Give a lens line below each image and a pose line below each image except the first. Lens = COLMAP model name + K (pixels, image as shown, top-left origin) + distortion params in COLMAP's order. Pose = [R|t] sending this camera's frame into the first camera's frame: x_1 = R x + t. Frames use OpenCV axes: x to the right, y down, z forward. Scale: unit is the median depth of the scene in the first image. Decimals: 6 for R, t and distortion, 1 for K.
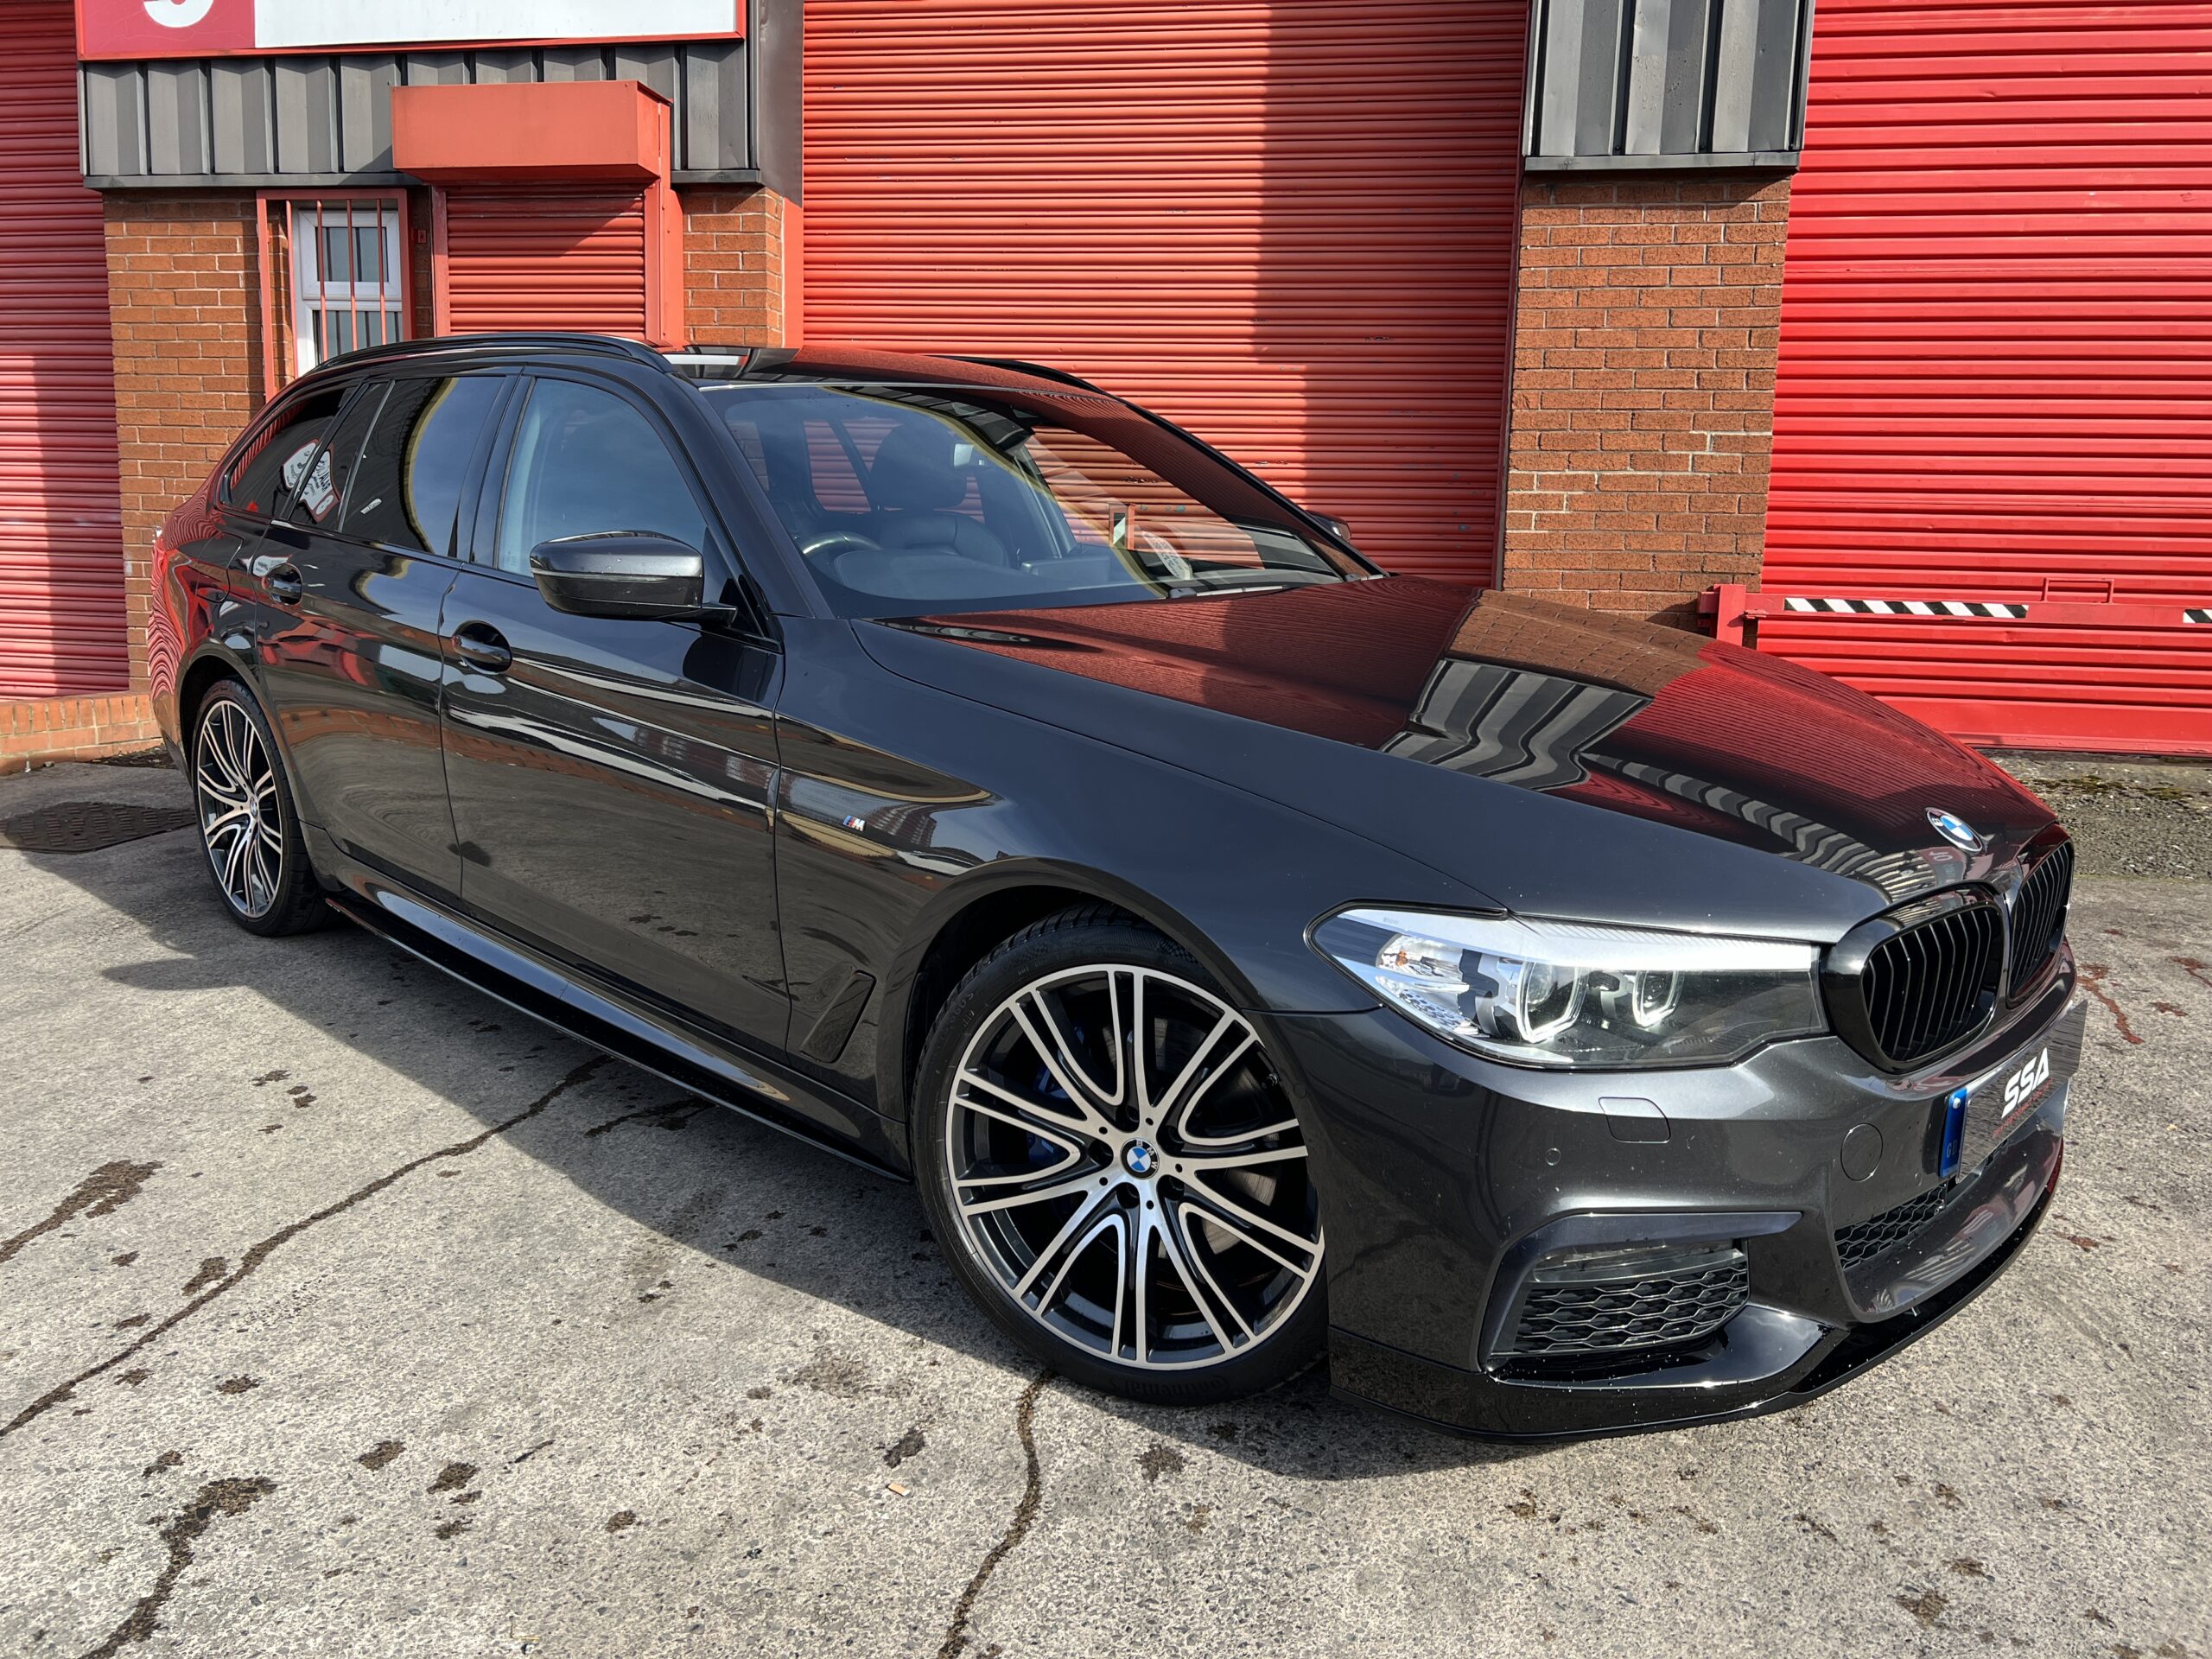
lens RADIAL K [[1671.1, 0, 1121.7], [0, 1671.1, 811.3], [0, 0, 1]] dist [0.039171, -0.046886]
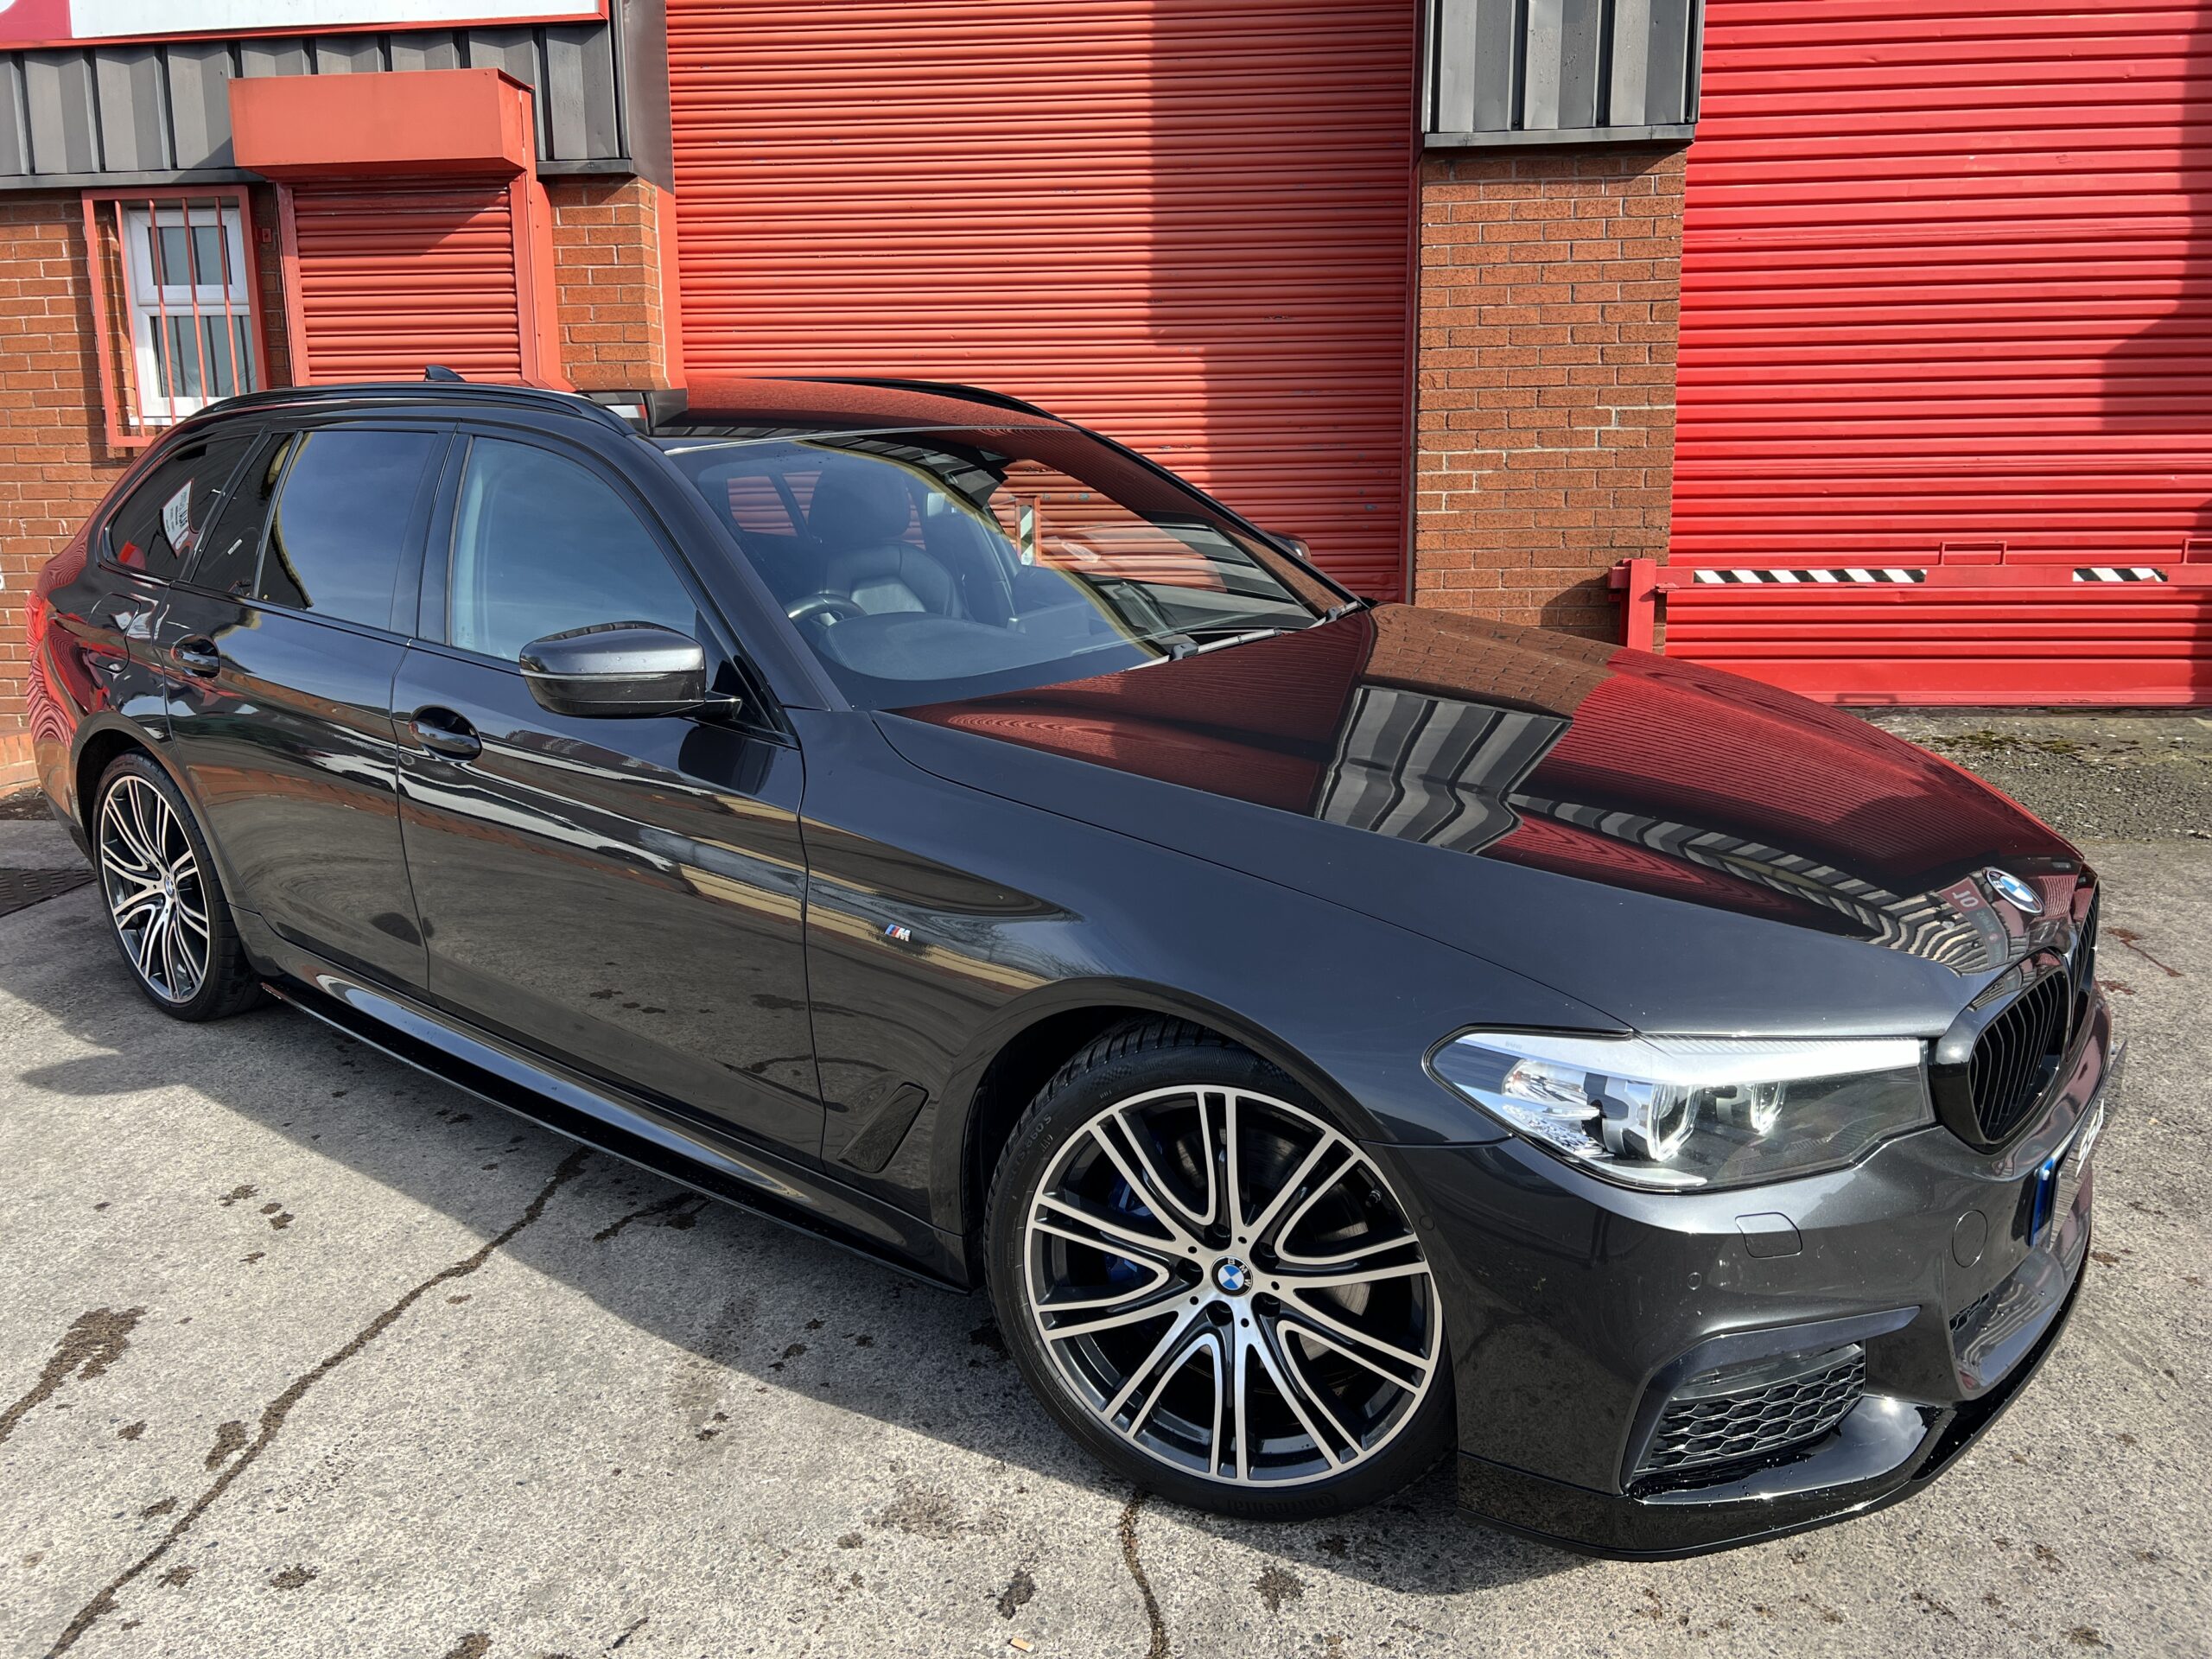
lens RADIAL K [[1671.1, 0, 1099.1], [0, 1671.1, 818.9], [0, 0, 1]] dist [0.039171, -0.046886]
pose [[0.995894, -0.051073, 0.074743, -0.046180], [0.048134, 0.998015, 0.040607, -0.037296], [-0.076668, -0.036842, 0.996376, 0.015385]]
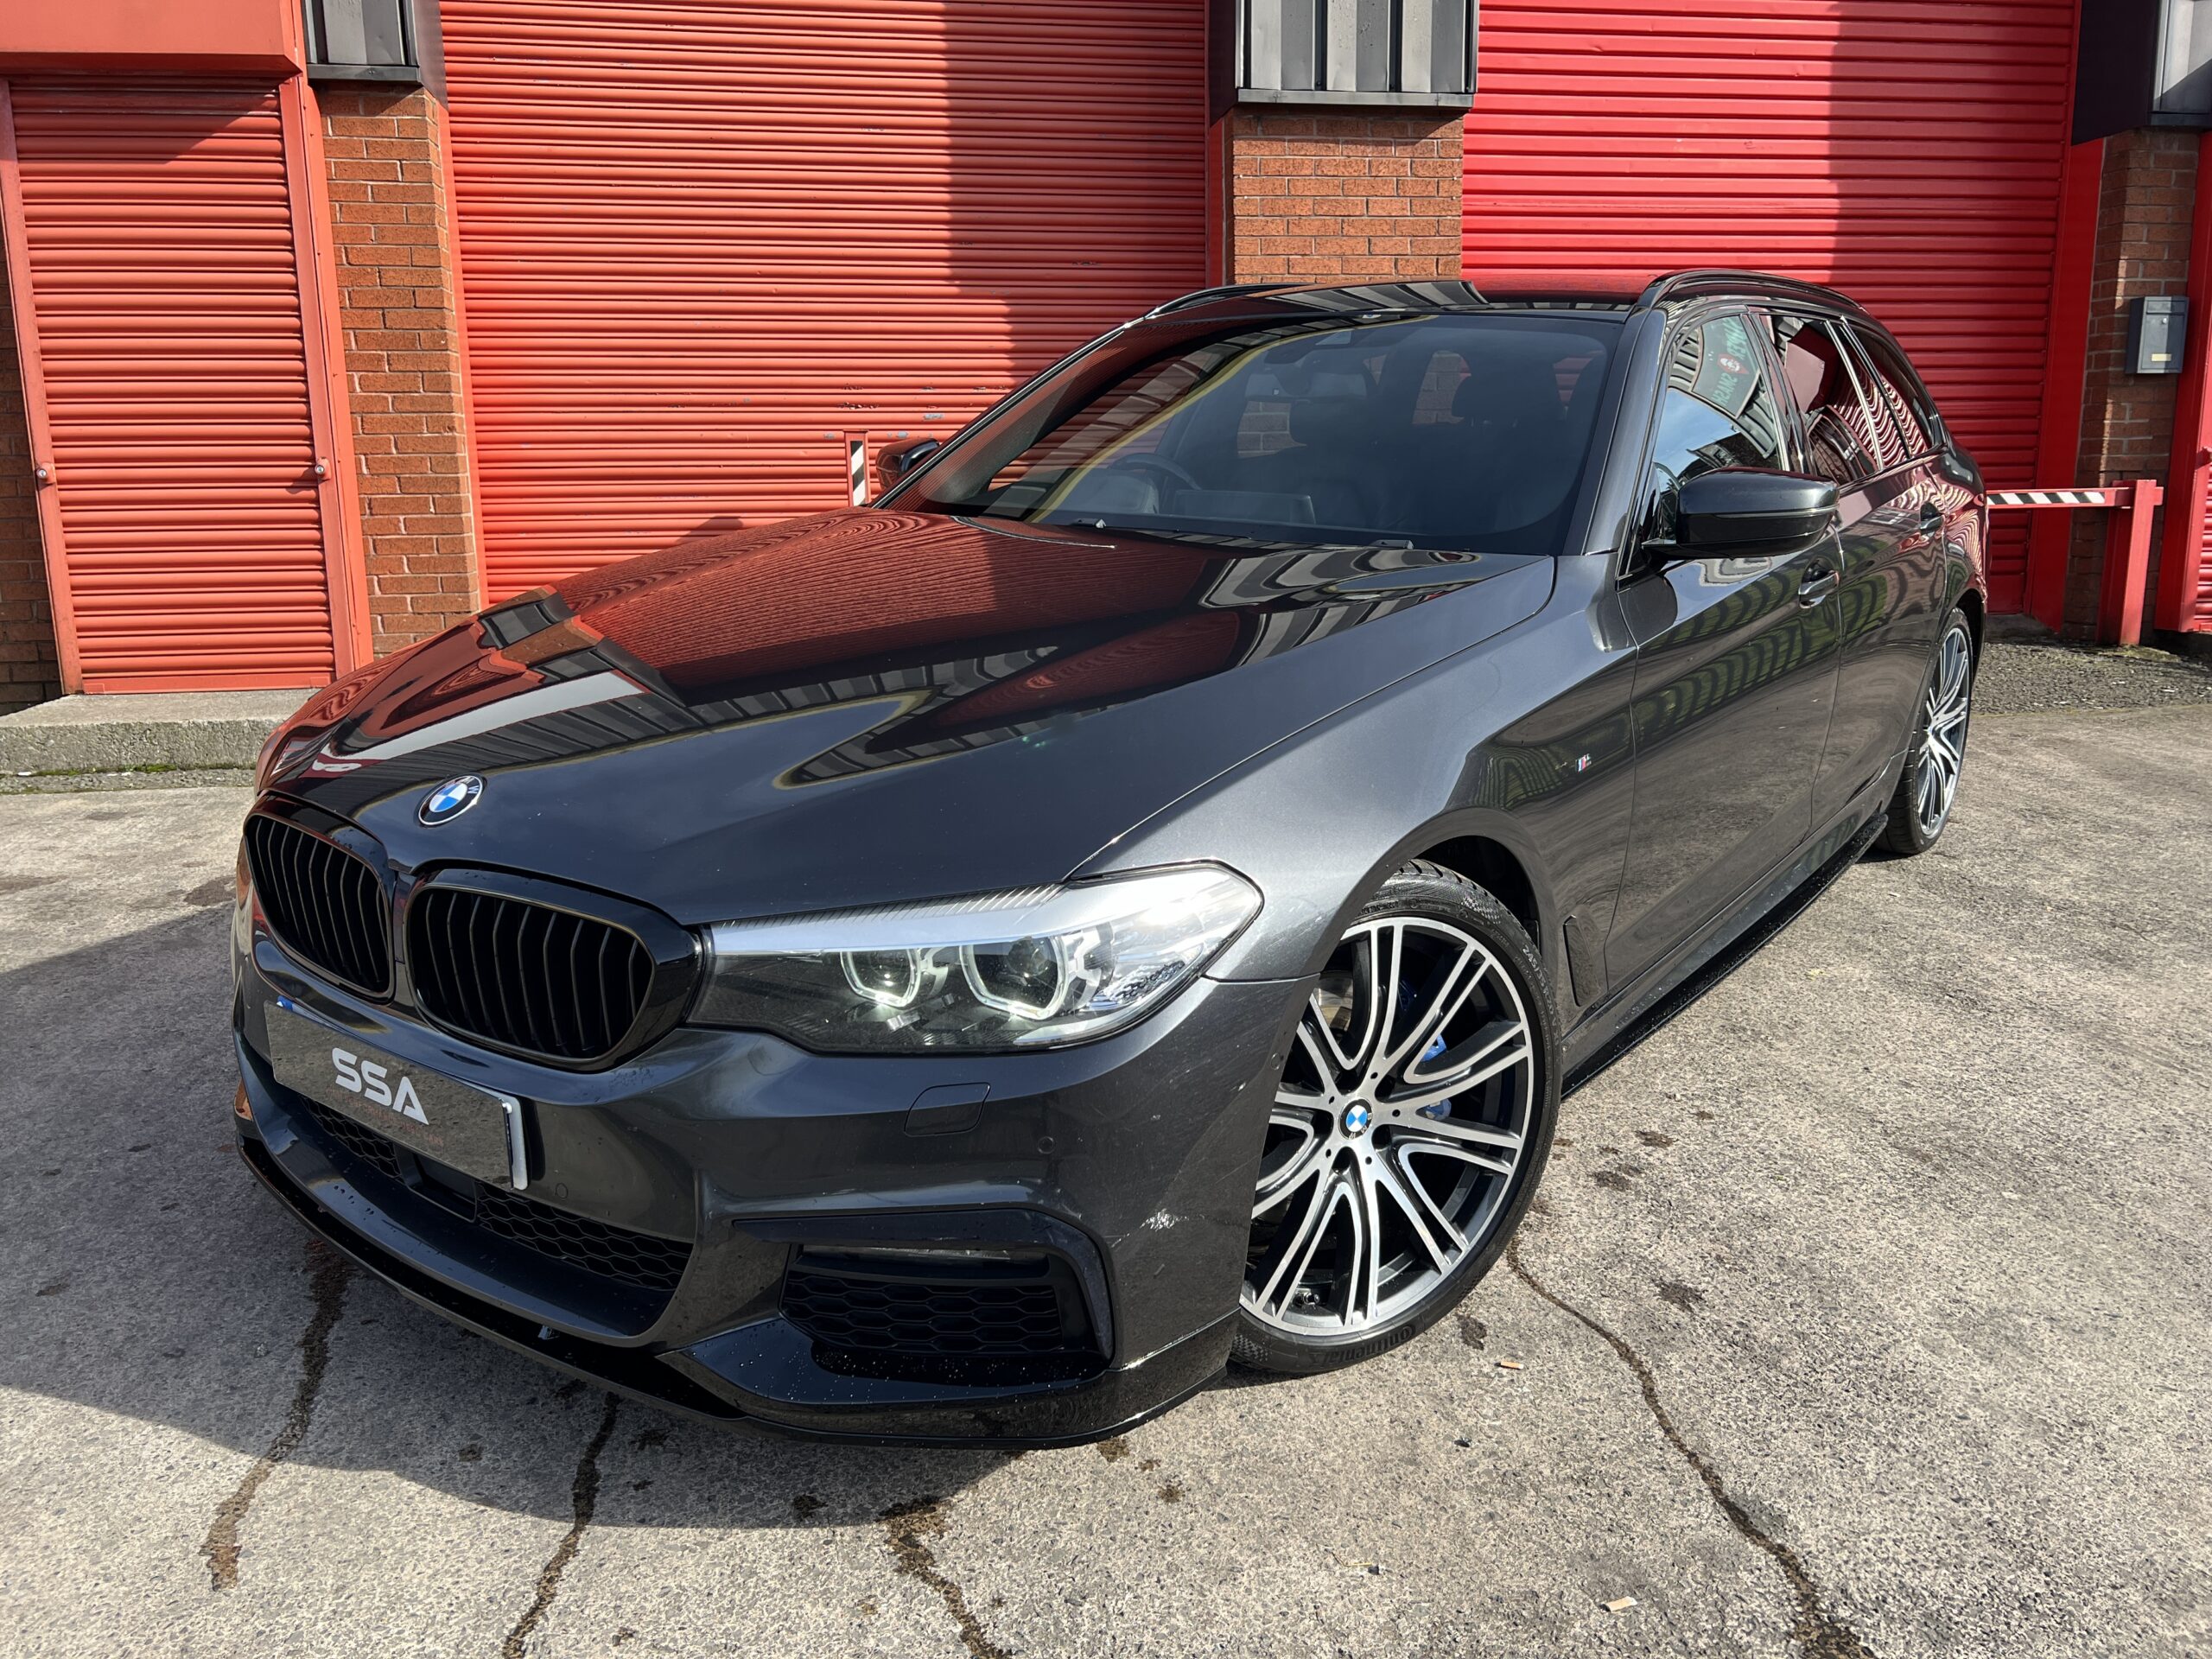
lens RADIAL K [[1671.1, 0, 1113.2], [0, 1671.1, 816.4], [0, 0, 1]] dist [0.039171, -0.046886]
pose [[0.937802, -0.104926, 0.330936, -0.232012], [0.089721, 0.994101, 0.060937, -0.010307], [-0.335378, -0.027455, 0.941684, 0.030459]]
